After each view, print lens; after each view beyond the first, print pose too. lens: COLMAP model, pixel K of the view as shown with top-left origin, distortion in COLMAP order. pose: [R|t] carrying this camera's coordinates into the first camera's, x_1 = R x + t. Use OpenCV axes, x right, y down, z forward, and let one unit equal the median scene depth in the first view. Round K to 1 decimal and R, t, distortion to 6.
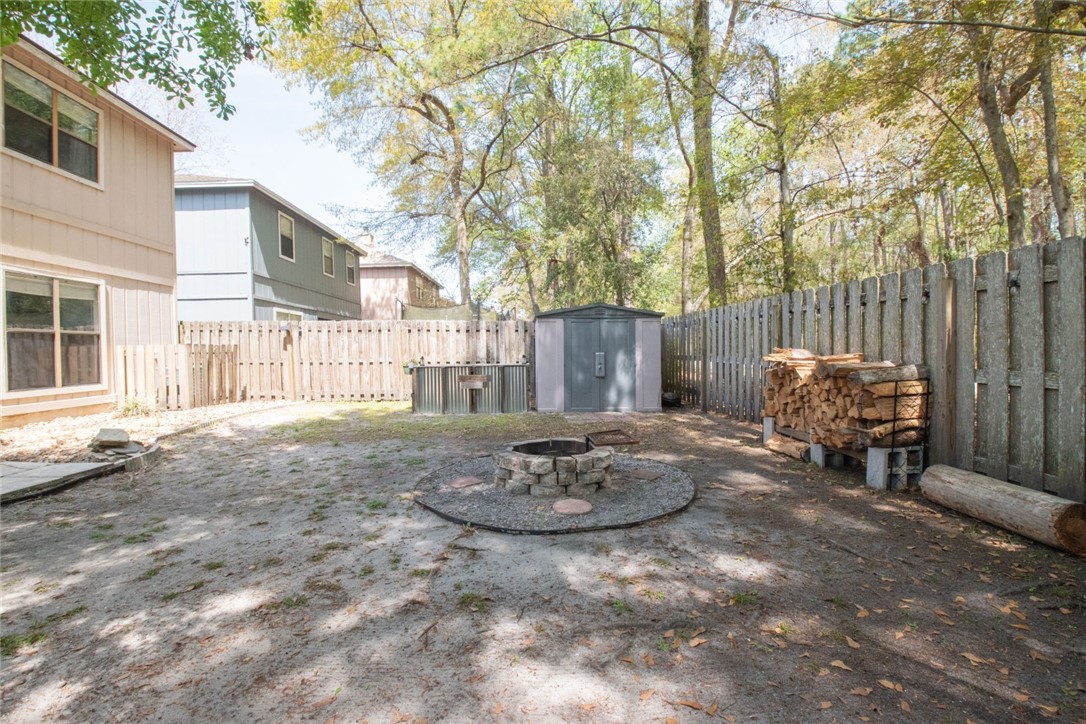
lens RADIAL K [[485.4, 0, 539.6], [0, 485.4, 357.1], [0, 0, 1]] dist [0.004362, -0.015409]
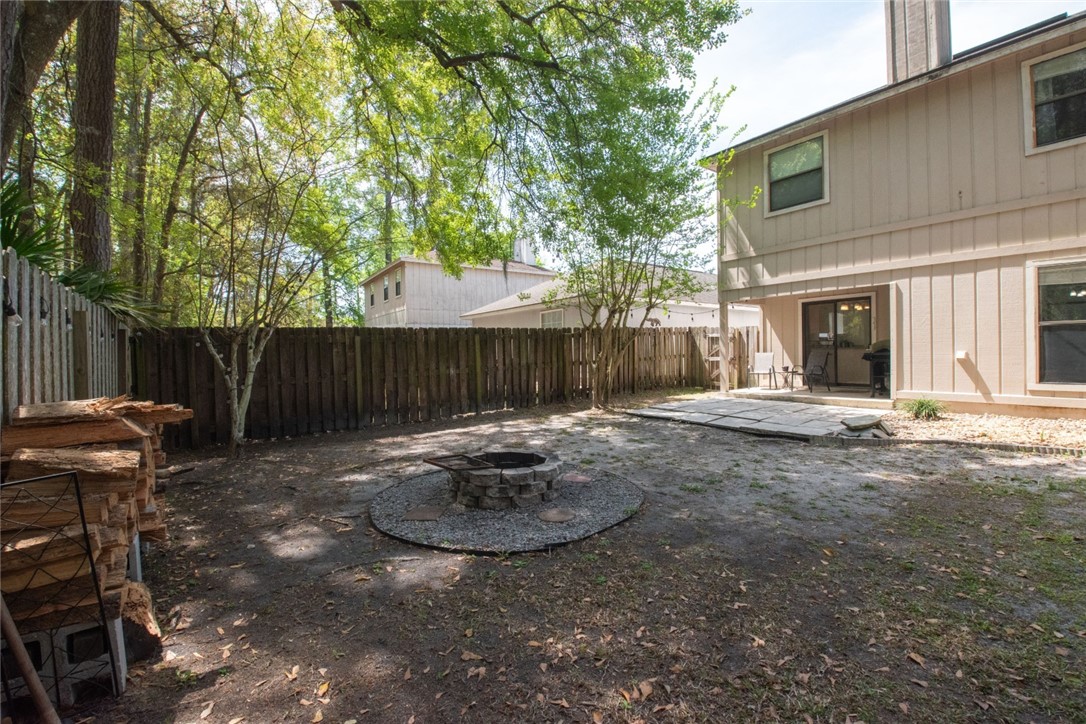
lens RADIAL K [[485.4, 0, 557.5], [0, 485.4, 348.0], [0, 0, 1]] dist [0.004362, -0.015409]
pose [[-0.818399, 0.032613, -0.573724, 0.301362], [0.024187, 0.999458, 0.022311, -0.045765], [0.574141, 0.004383, -0.818745, 1.087565]]
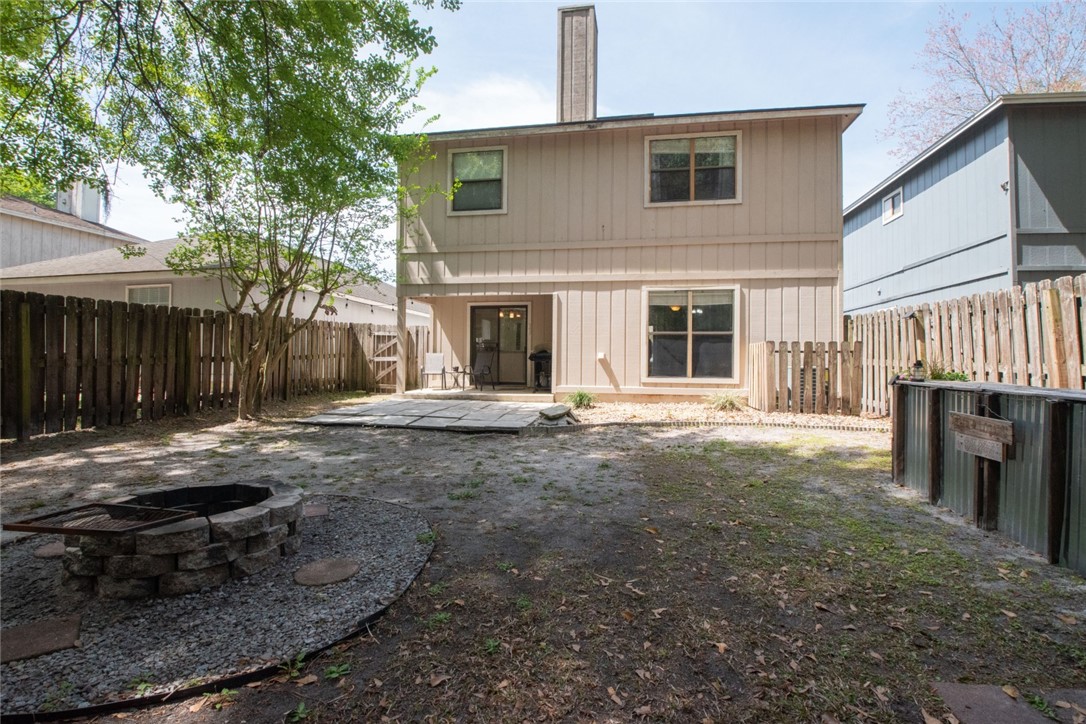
lens RADIAL K [[485.4, 0, 542.8], [0, 485.4, 353.6], [0, 0, 1]] dist [0.004362, -0.015409]
pose [[-0.202481, 0.008804, -0.979247, 0.302050], [-0.020365, 0.999705, 0.013199, -0.007886], [0.979074, 0.022615, -0.202242, 0.853574]]
